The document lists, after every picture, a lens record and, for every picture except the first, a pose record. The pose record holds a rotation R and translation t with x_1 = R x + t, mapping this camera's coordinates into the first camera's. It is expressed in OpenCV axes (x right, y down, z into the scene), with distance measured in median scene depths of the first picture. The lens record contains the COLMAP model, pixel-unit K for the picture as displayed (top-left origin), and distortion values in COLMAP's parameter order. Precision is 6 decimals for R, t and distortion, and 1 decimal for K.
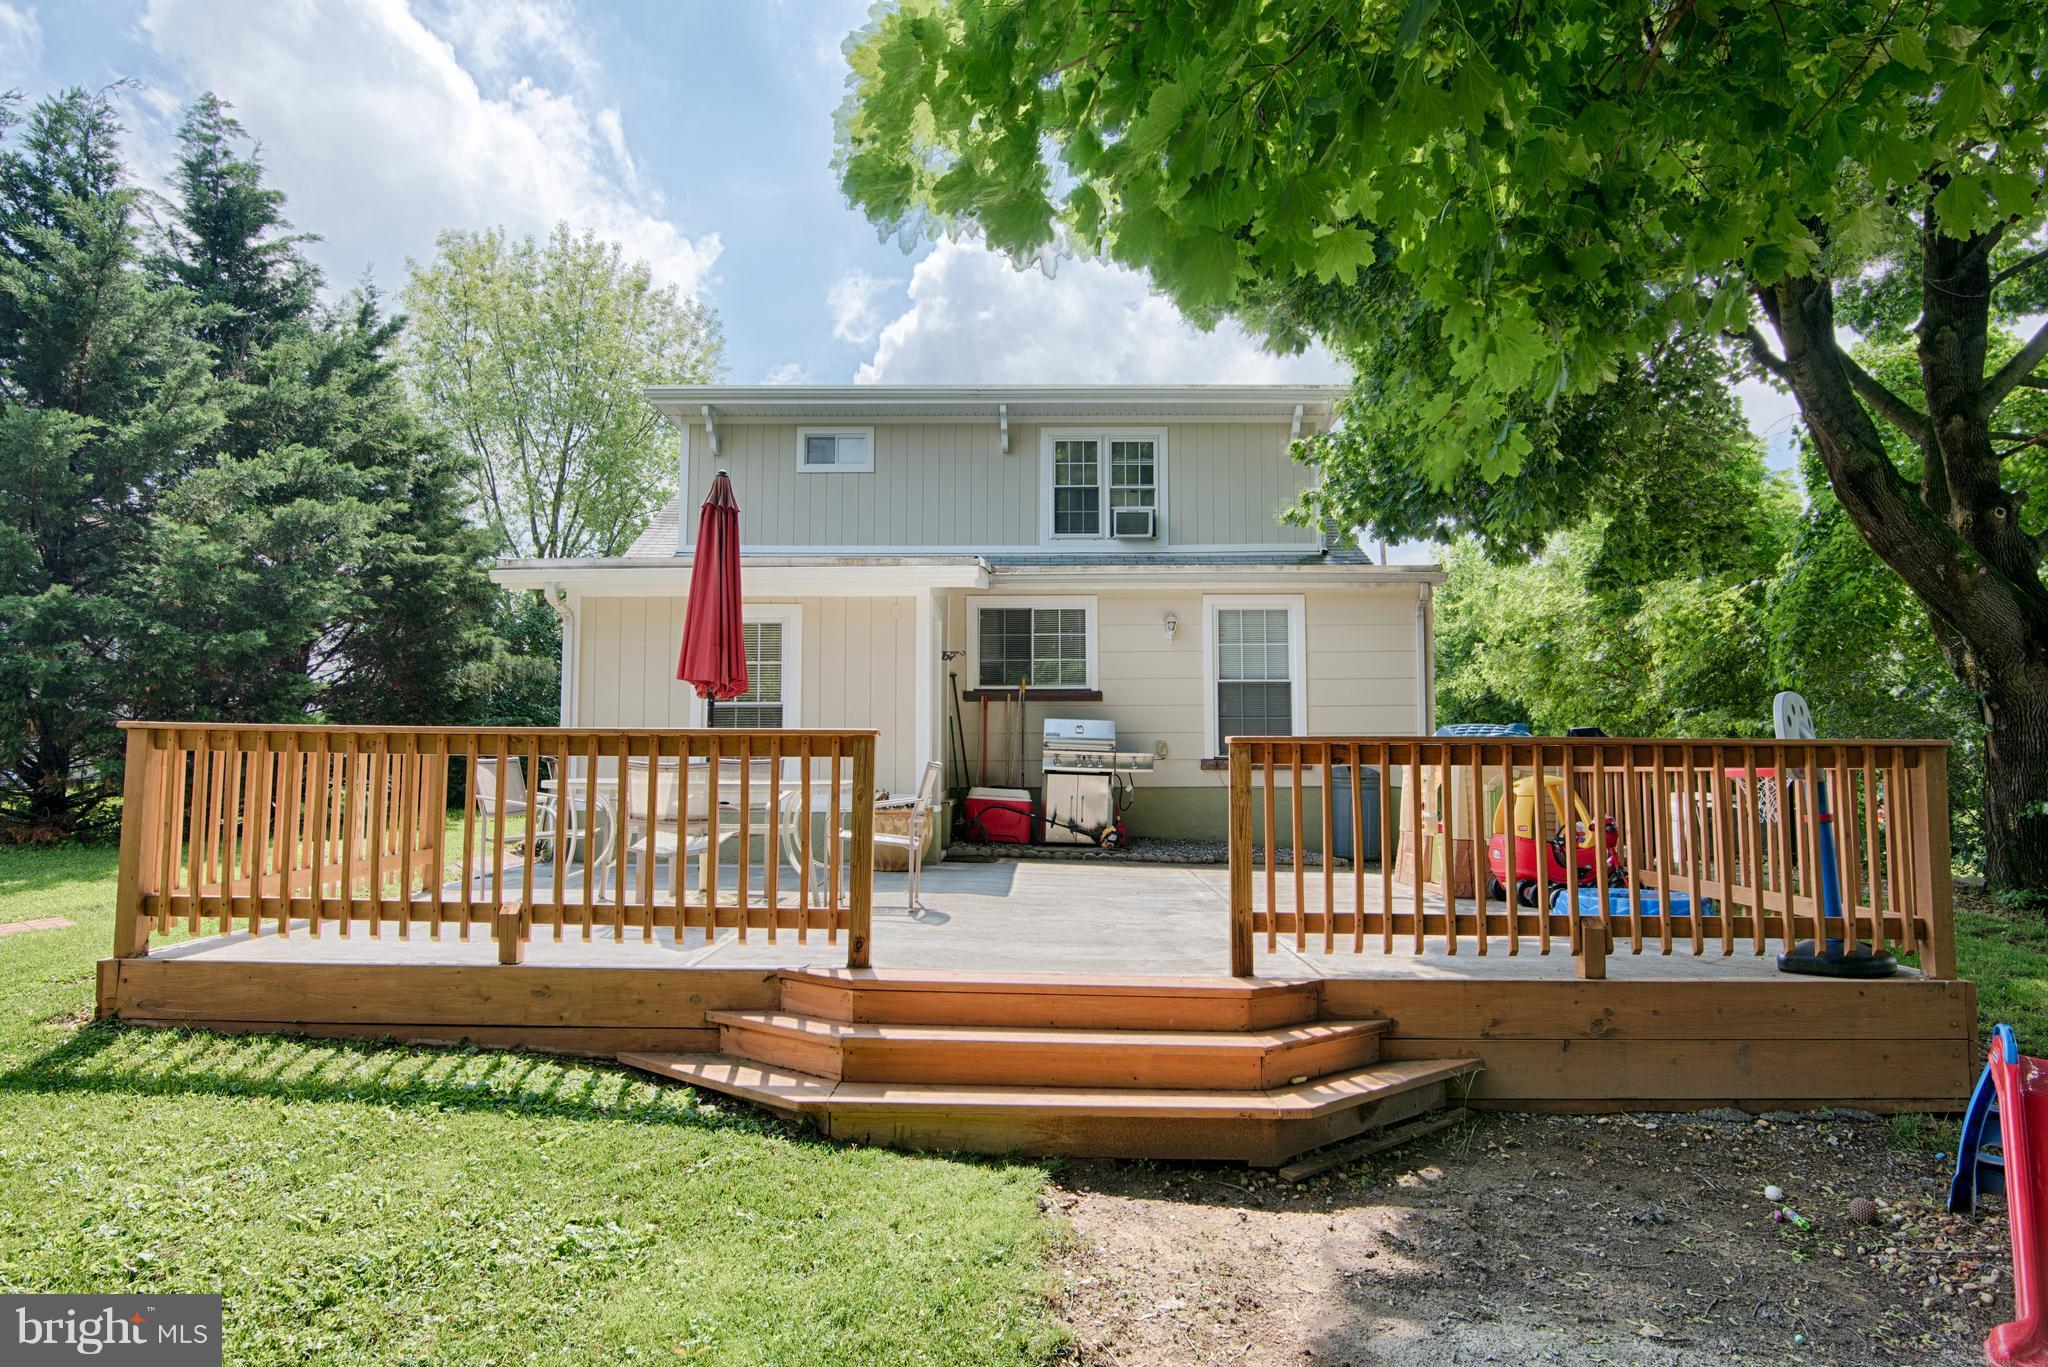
lens RADIAL K [[1262.0, 0, 1024.0], [0, 1262.0, 683.5], [0, 0, 1]] dist [-0.002139, 0.000109]
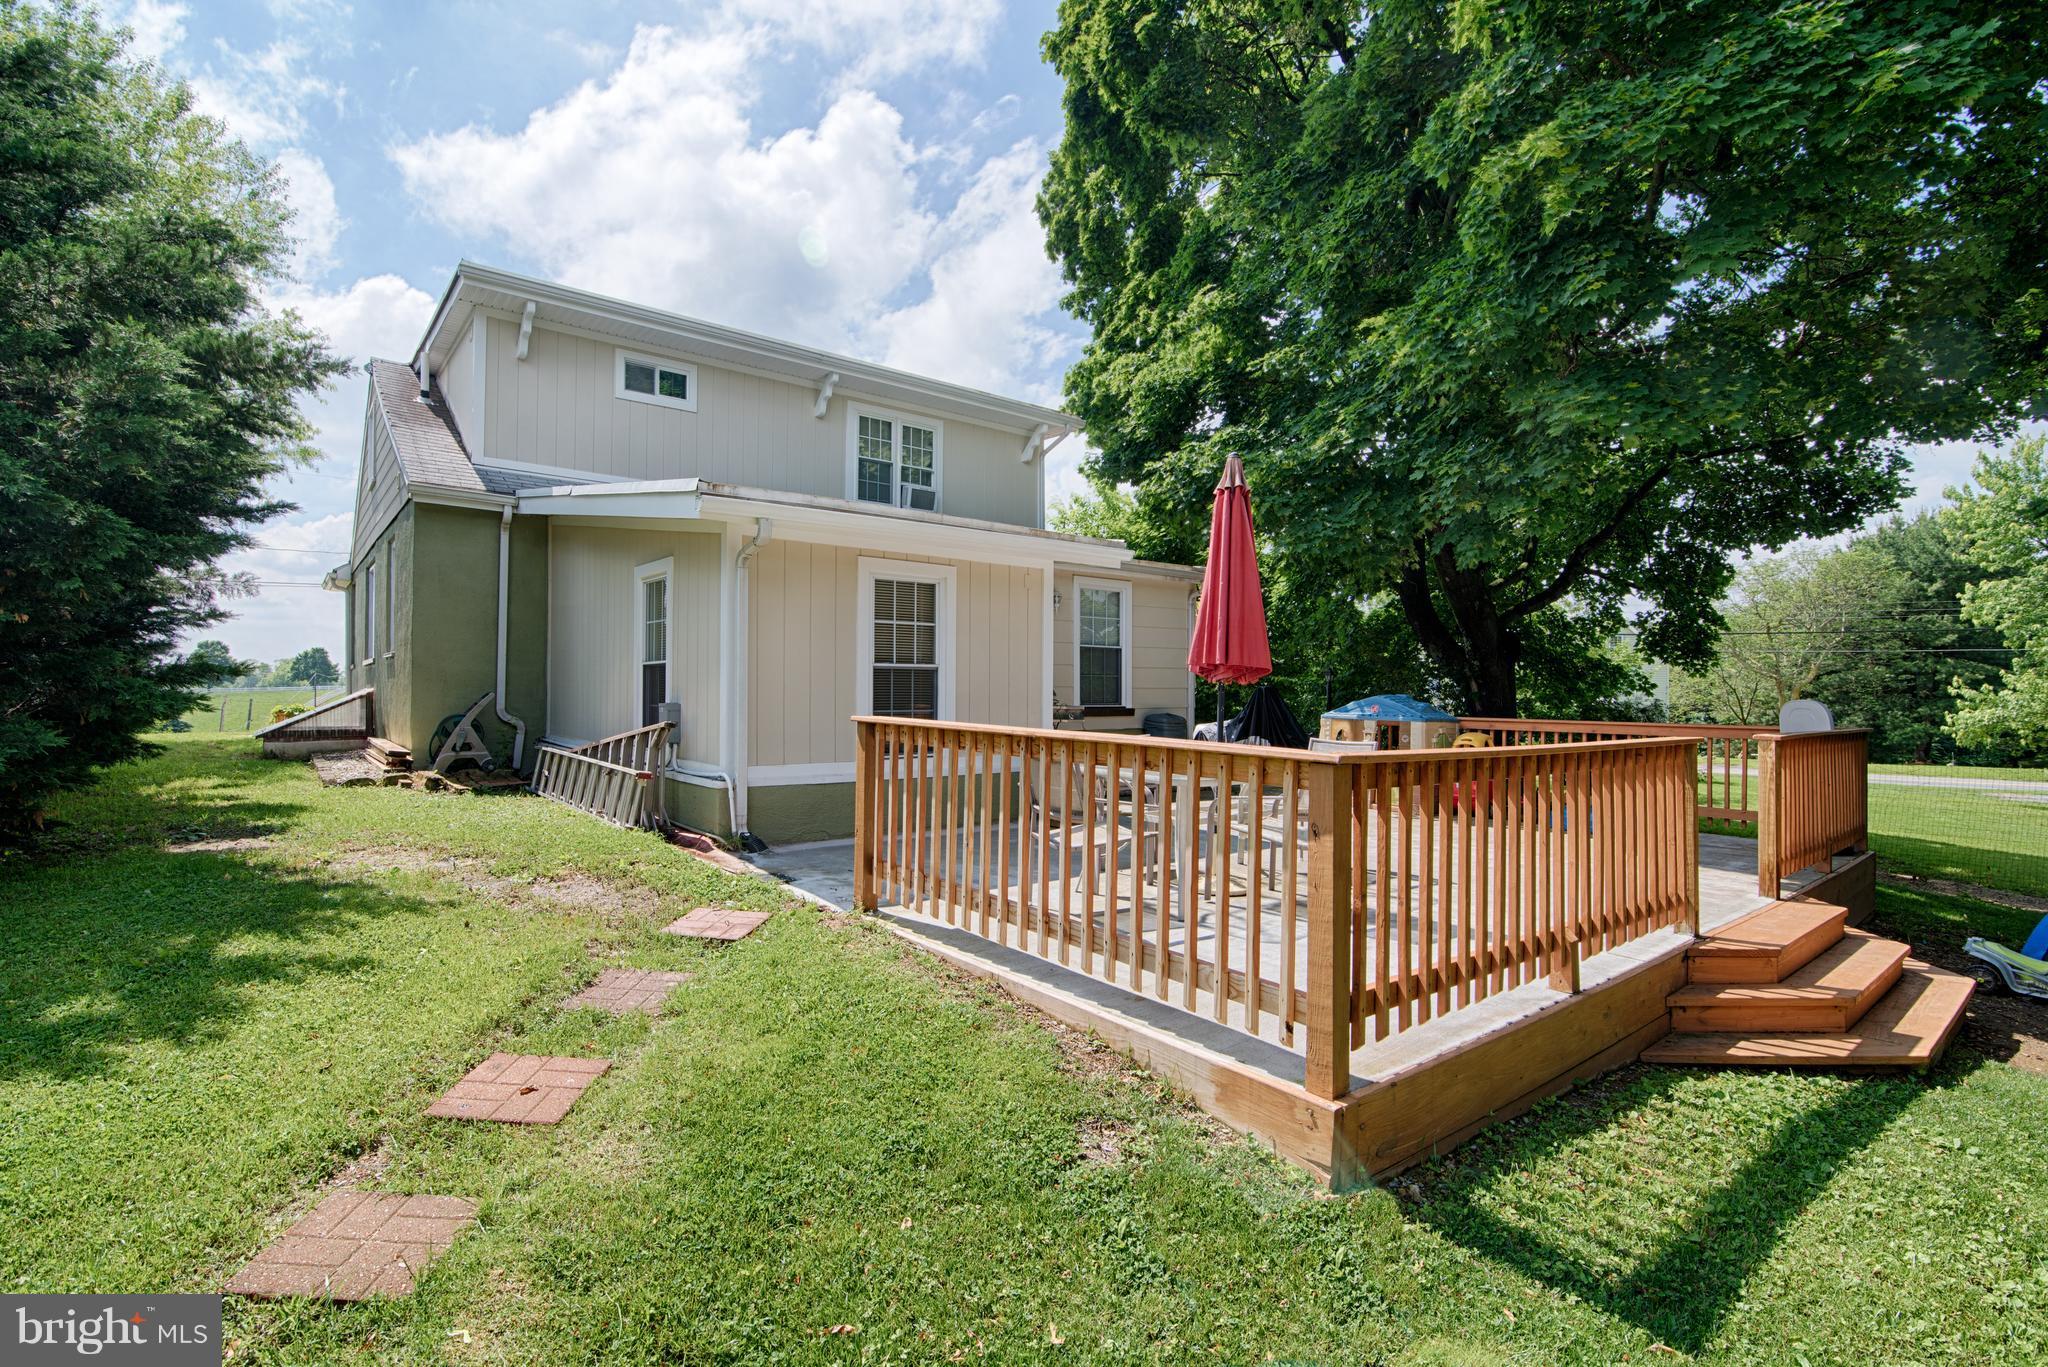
lens RADIAL K [[959.5, 0, 1019.1], [0, 959.5, 686.4], [0, 0, 1]] dist [-0.017076, 0.000313]
pose [[0.773048, 0.007214, 0.634306, -0.493393], [-0.053808, 0.997077, 0.054238, -0.009942], [-0.632061, -0.076060, 0.771177, 0.304373]]
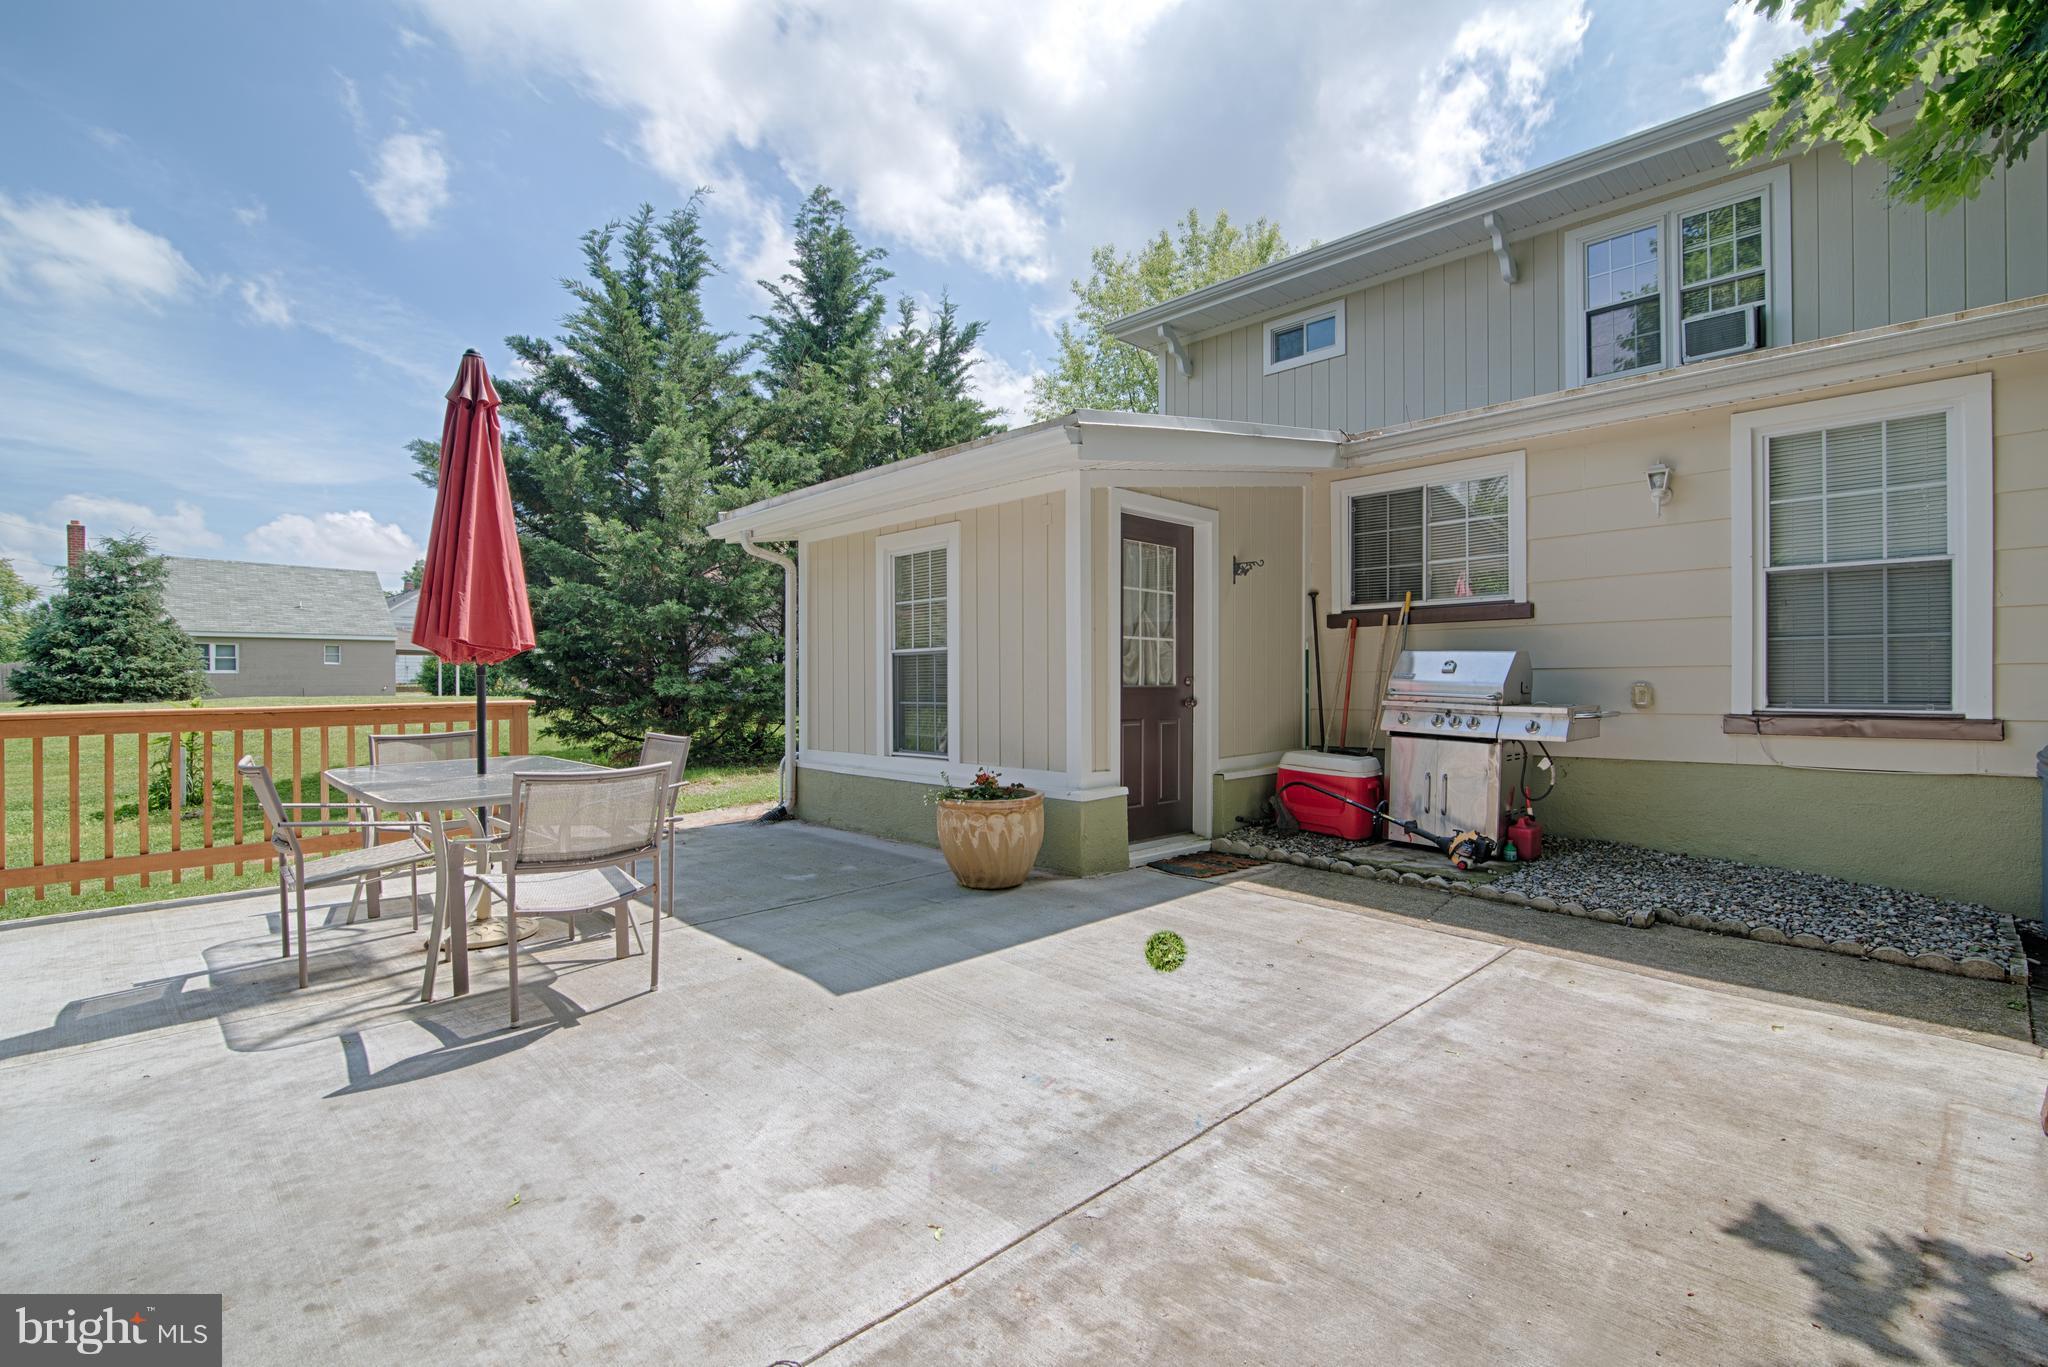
lens RADIAL K [[935.5, 0, 1021.7], [0, 935.5, 687.4], [0, 0, 1]] dist [-0.018428, 0.000400]
pose [[0.705525, -0.000883, -0.708684, 0.208646], [0.058805, 0.996624, 0.057300, 0.006707], [0.706241, -0.082101, 0.703195, 0.490461]]
